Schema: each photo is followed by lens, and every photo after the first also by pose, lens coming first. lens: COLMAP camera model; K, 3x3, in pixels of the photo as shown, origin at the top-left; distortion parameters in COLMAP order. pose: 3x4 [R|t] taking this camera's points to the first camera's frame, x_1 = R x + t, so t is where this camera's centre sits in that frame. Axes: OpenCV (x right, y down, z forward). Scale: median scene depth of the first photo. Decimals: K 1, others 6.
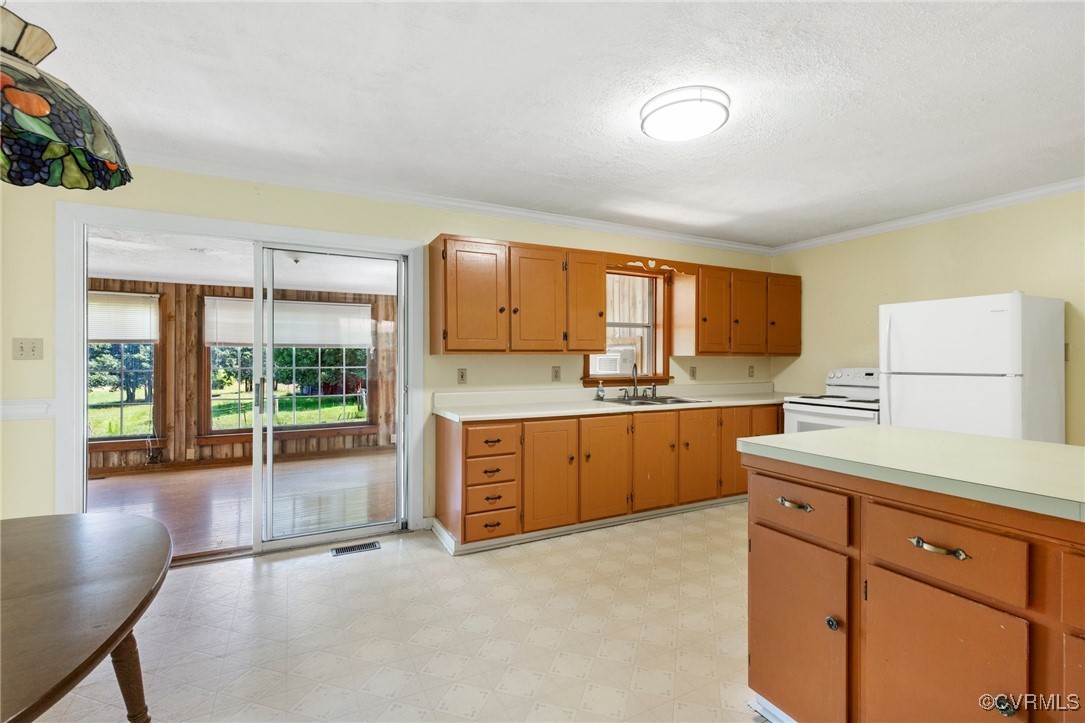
lens RADIAL K [[483.3, 0, 537.9], [0, 483.3, 359.9], [0, 0, 1]] dist [-0.000168, 0.000248]
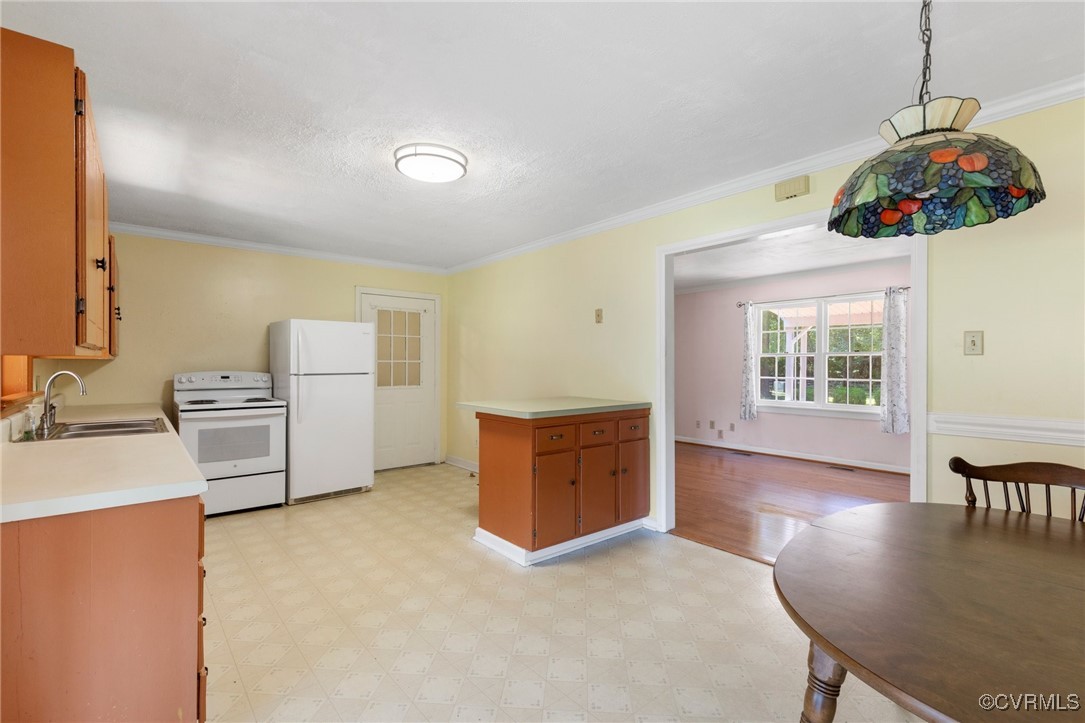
lens RADIAL K [[483.3, 0, 546.7], [0, 483.3, 364.1], [0, 0, 1]] dist [-0.000168, 0.000248]
pose [[-0.237333, -0.005188, 0.971415, -0.523842], [-0.002836, 0.999985, 0.004648, -0.006157], [-0.971424, -0.001652, -0.237344, 0.556348]]
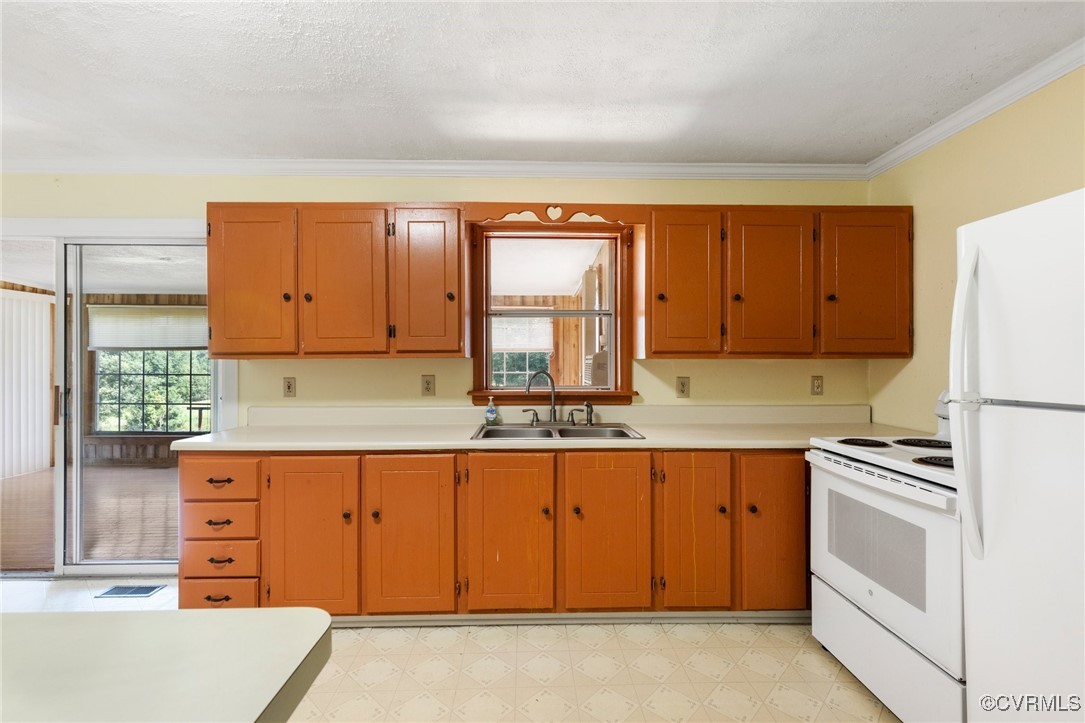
lens RADIAL K [[483.3, 0, 542.5], [0, 483.3, 362.1], [0, 0, 1]] dist [-0.000168, 0.000248]
pose [[0.903442, -0.003296, -0.428697, 0.476738], [0.001696, 0.999990, -0.004114, -0.002163], [0.428707, 0.002990, 0.903439, 0.414388]]
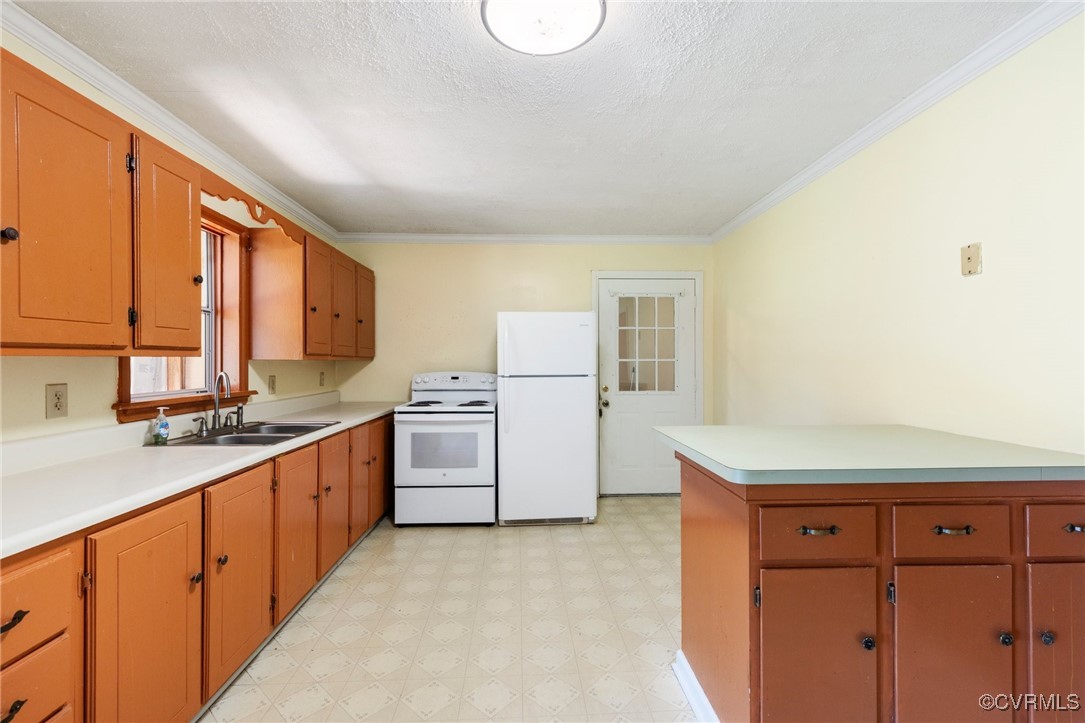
lens RADIAL K [[483.3, 0, 544.4], [0, 483.3, 362.6], [0, 0, 1]] dist [-0.000168, 0.000248]
pose [[0.410439, -0.003923, 0.911880, -0.174803], [0.004409, 0.999988, 0.002318, -0.004280], [-0.911877, 0.003069, 0.410451, 0.399208]]
